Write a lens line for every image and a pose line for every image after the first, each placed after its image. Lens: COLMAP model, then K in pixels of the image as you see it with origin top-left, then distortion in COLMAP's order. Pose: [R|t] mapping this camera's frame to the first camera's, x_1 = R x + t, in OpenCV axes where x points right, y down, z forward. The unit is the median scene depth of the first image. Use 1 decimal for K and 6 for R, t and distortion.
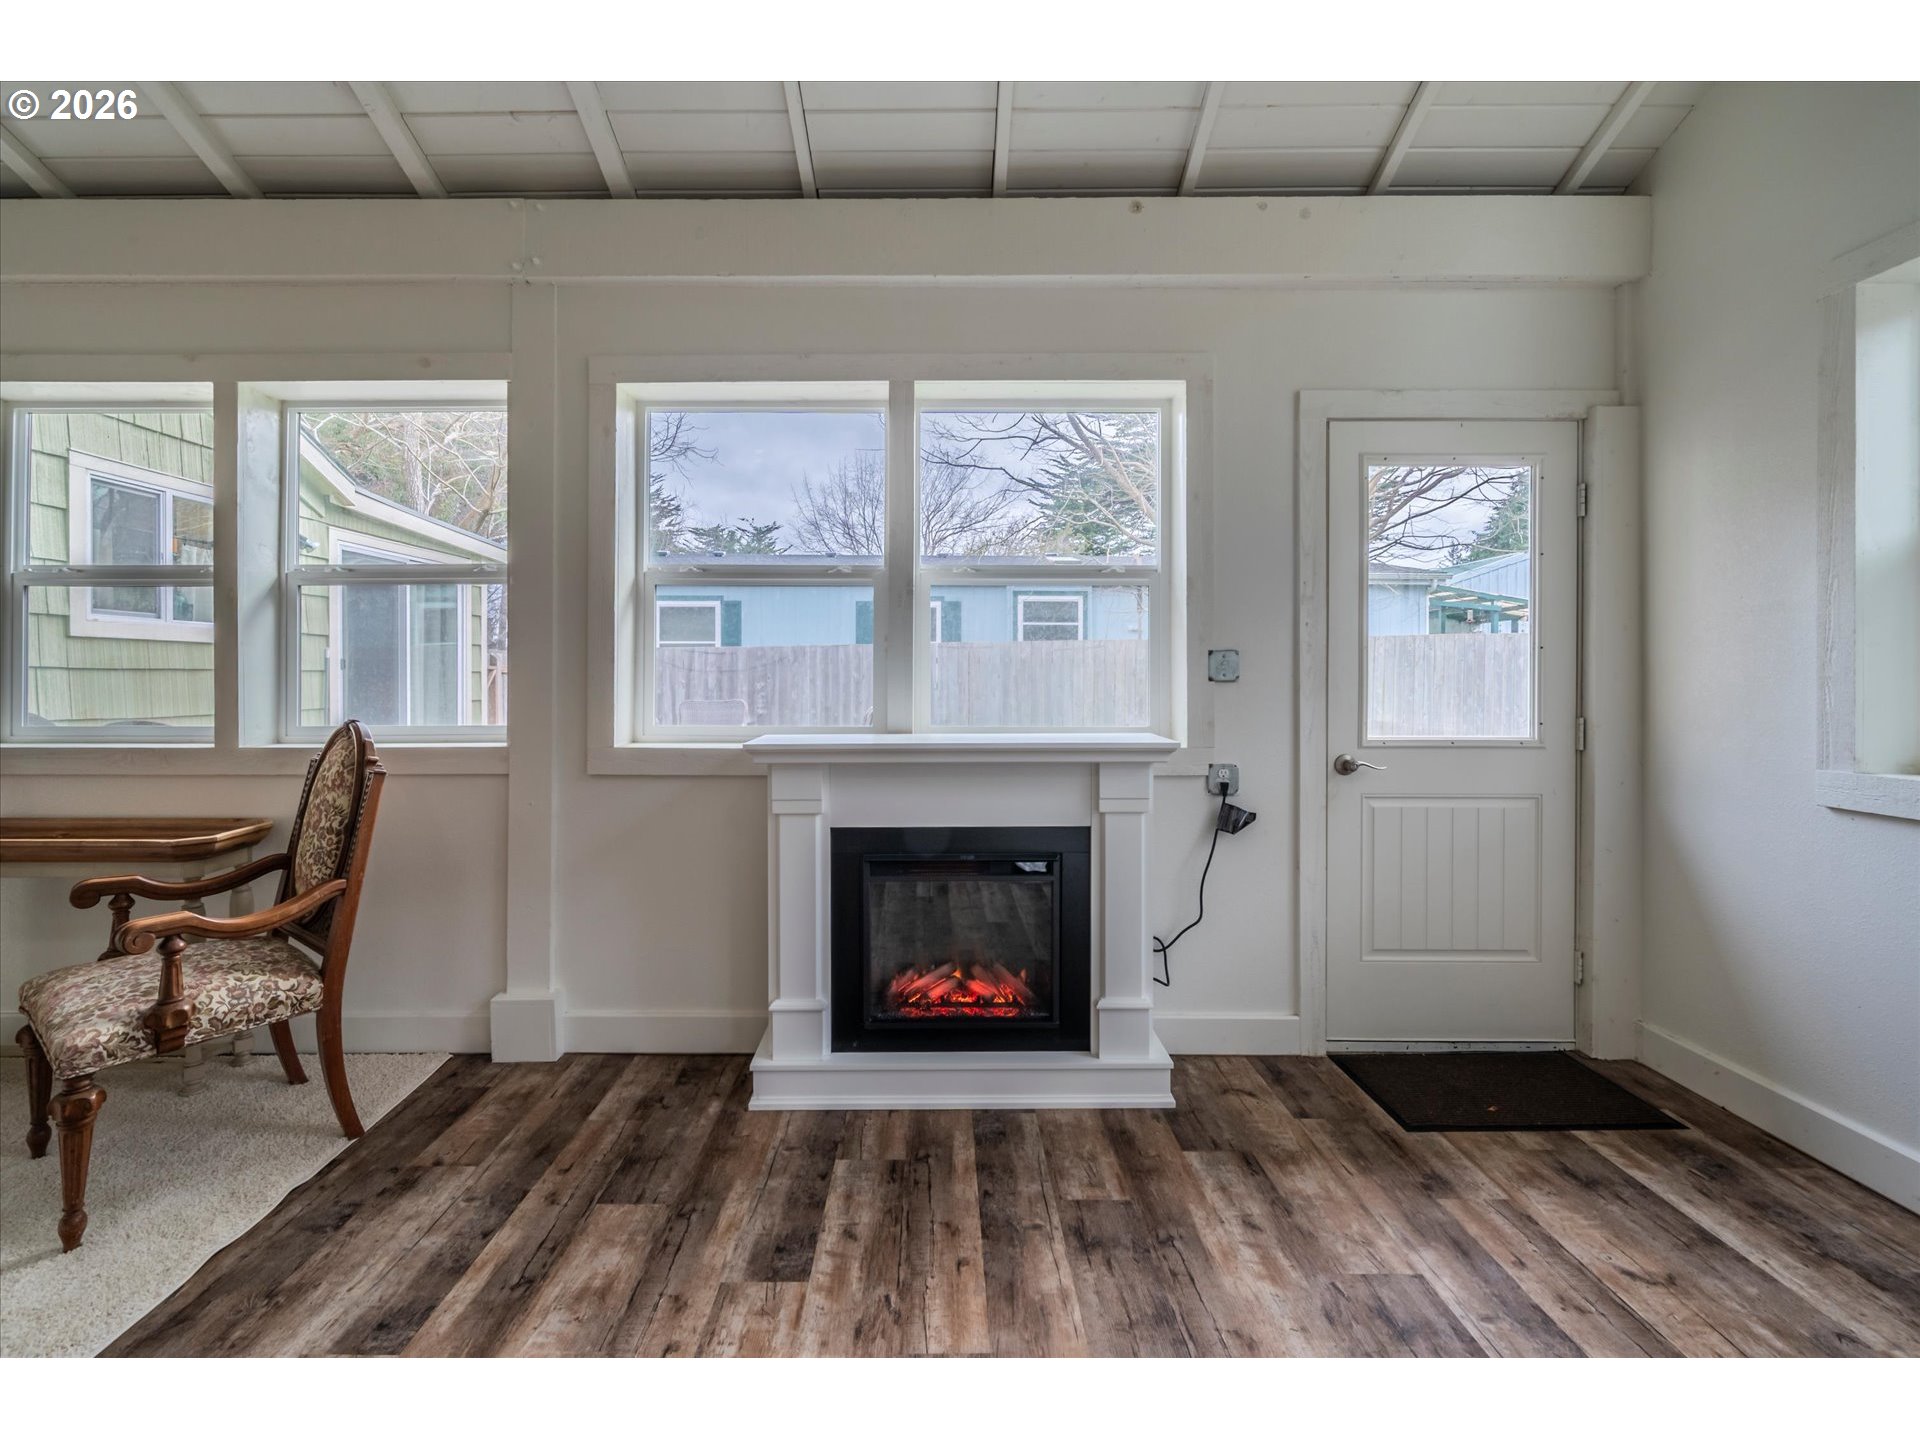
lens RADIAL K [[836.3, 0, 877.7], [0, 836.3, 681.8], [0, 0, 1]] dist [-0.002256, -0.000596]
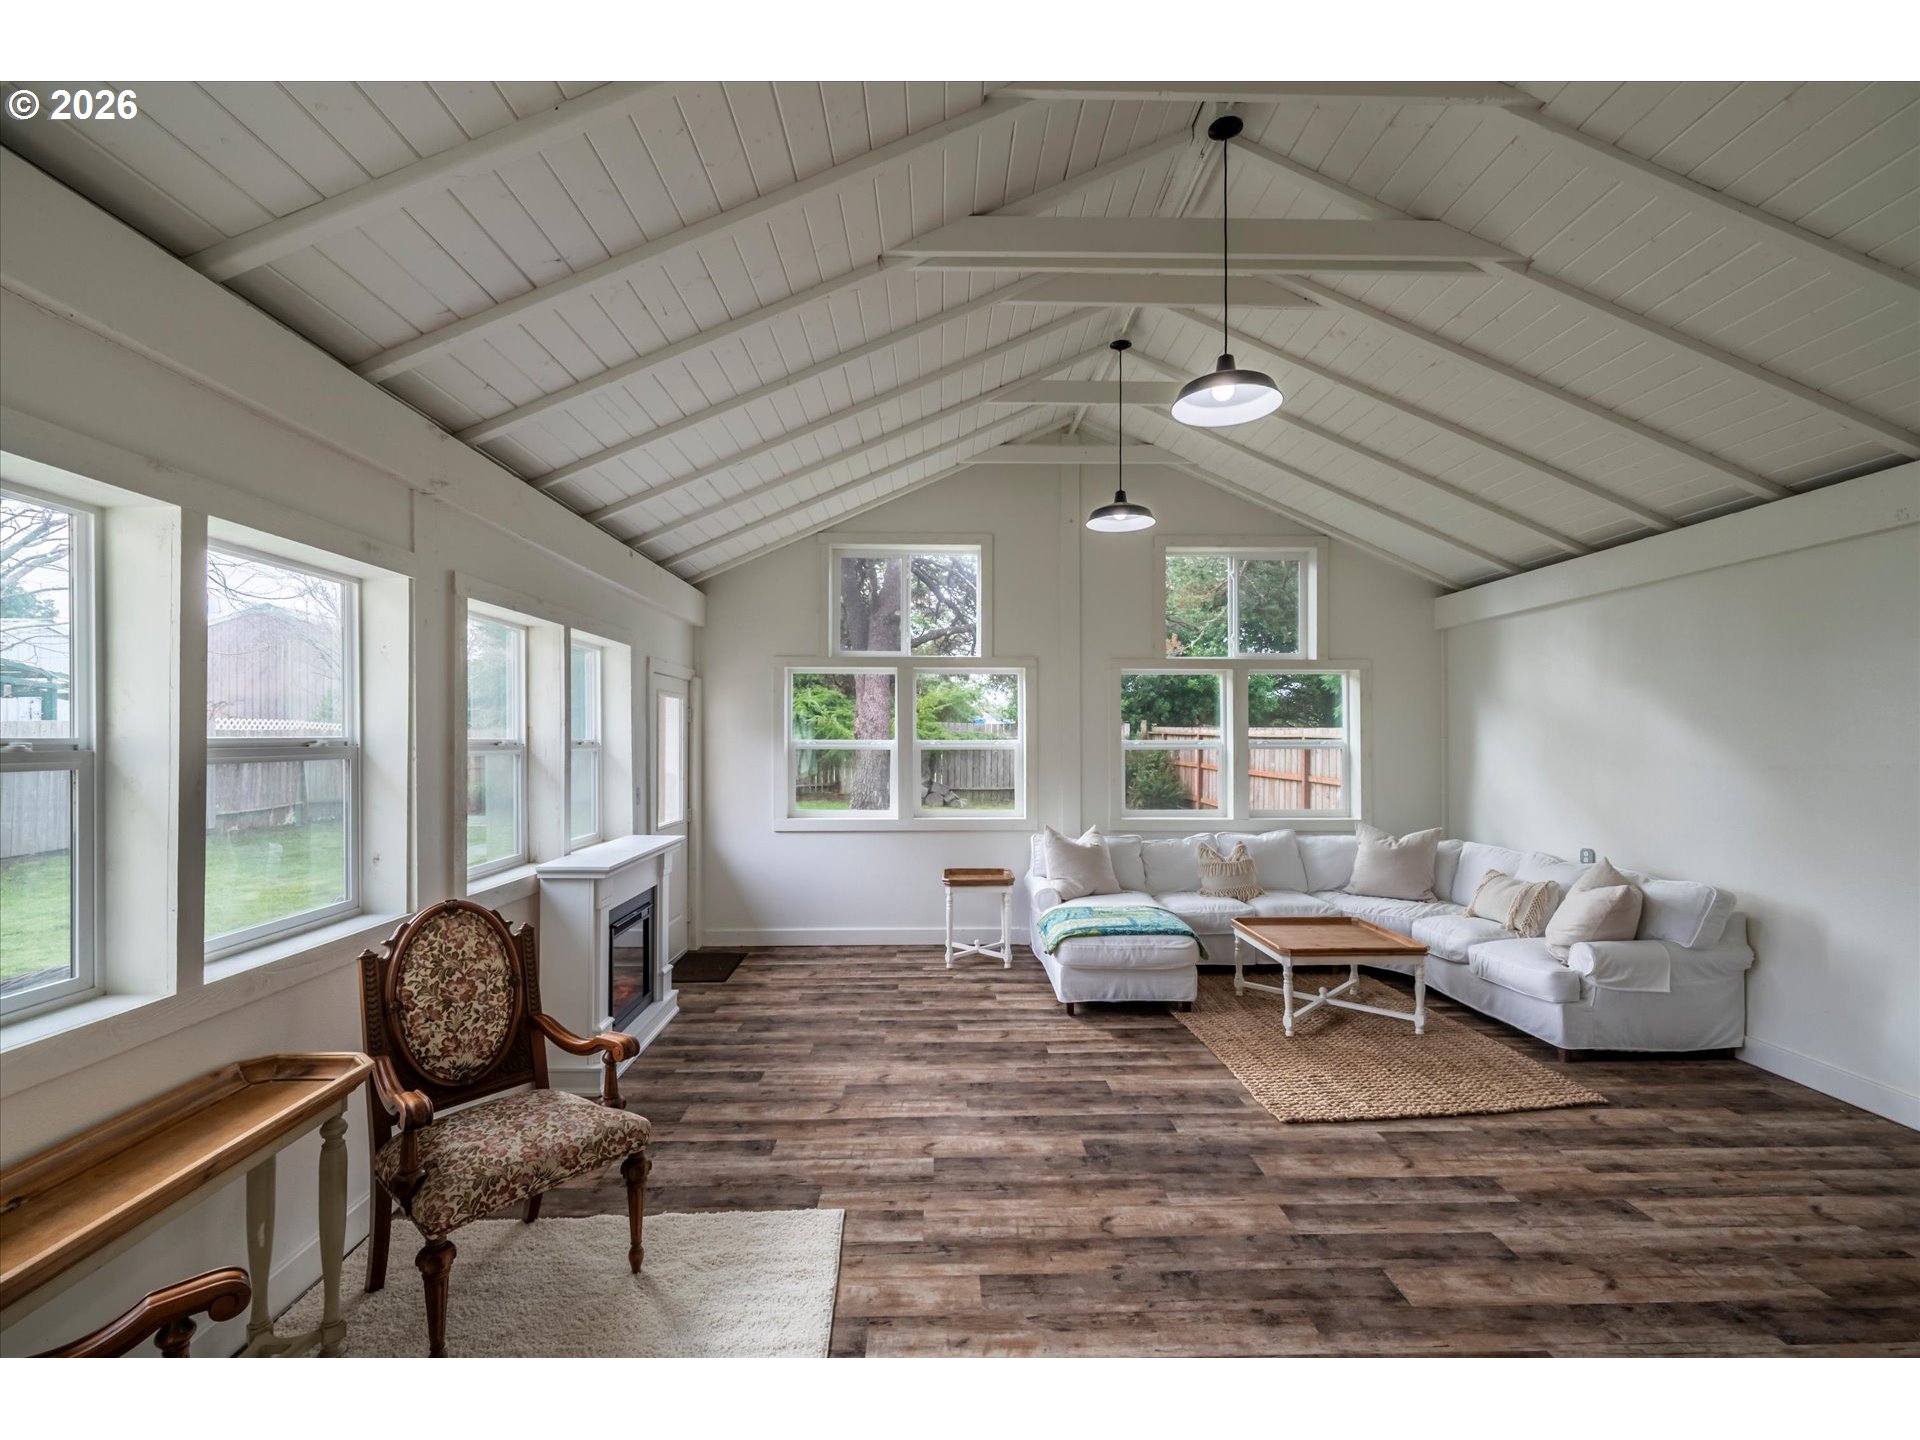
lens RADIAL K [[956.2, 0, 994.3], [0, 956.2, 723.3], [0, 0, 1]] dist [-0.000506, -0.000567]
pose [[-0.090890, 0.007029, 0.995836, -2.002483], [0.006072, 0.999960, -0.006504, -0.180228], [-0.995842, 0.005456, -0.090929, 0.407667]]
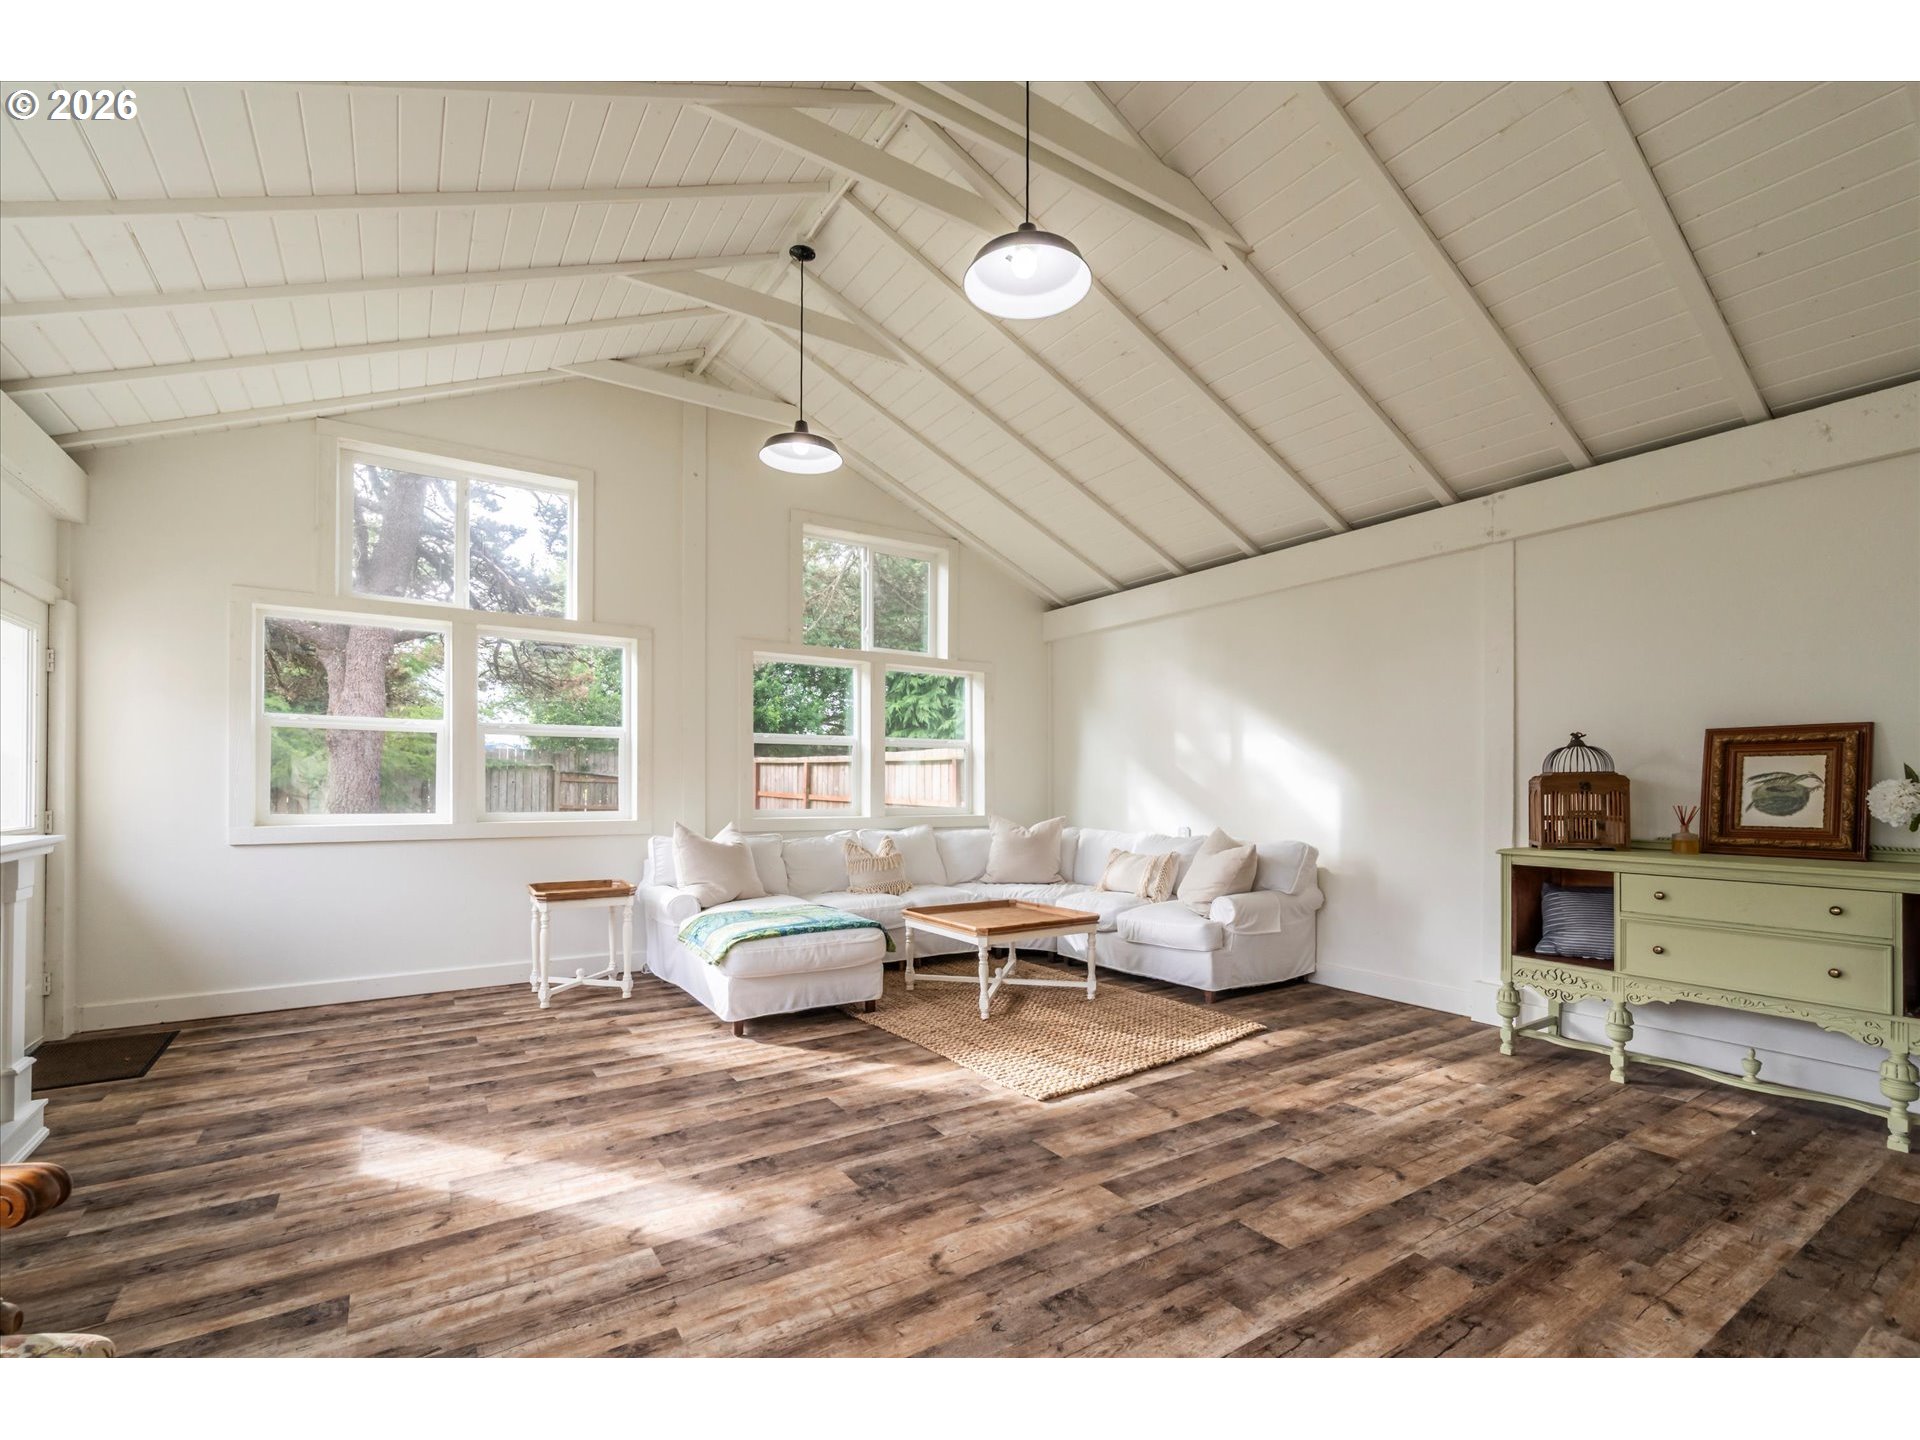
lens RADIAL K [[869.0, 0, 1040.9], [0, 869.0, 782.6], [0, 0, 1]] dist [-0.000748, -0.000263]
pose [[-0.629718, -0.000319, 0.776824, -1.474347], [0.000324, 1.000000, 0.000673, -0.006416], [-0.776824, 0.000676, -0.629718, 0.638131]]
